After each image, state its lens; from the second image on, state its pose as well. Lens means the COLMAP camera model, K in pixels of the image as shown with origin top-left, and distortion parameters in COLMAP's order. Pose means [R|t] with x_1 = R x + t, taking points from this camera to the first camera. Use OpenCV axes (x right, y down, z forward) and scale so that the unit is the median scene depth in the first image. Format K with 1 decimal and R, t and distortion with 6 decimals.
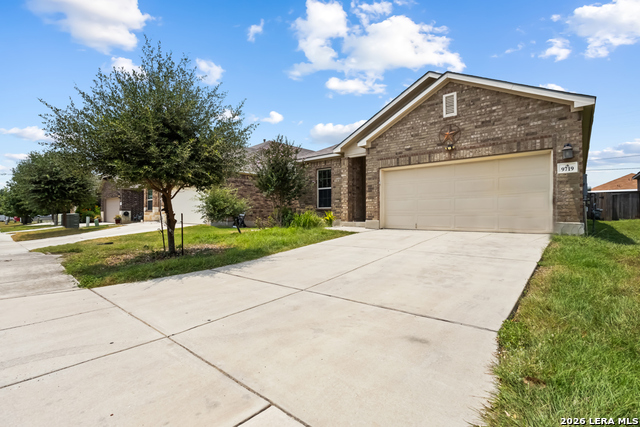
lens RADIAL K [[311.5, 0, 319.5], [0, 311.5, 215.2], [0, 0, 1]] dist [0.000109, 0.000027]
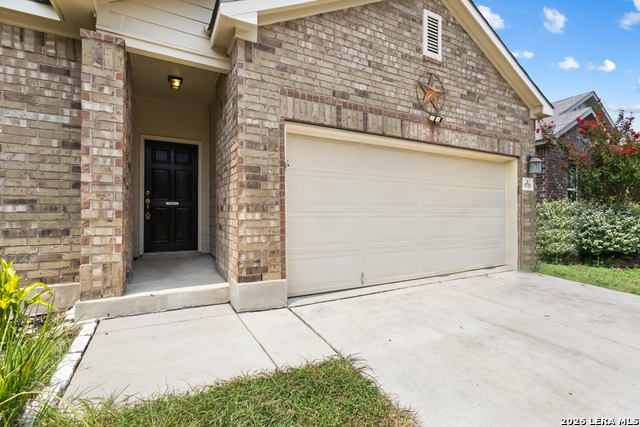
lens RADIAL K [[295.6, 0, 319.9], [0, 295.6, 210.7], [0, 0, 1]] dist [-0.002955, -0.000098]
pose [[0.345779, -0.000709, 0.938316, -0.094958], [-0.005315, 0.999982, 0.002714, -0.060041], [-0.938301, -0.005926, 0.345769, 0.922671]]
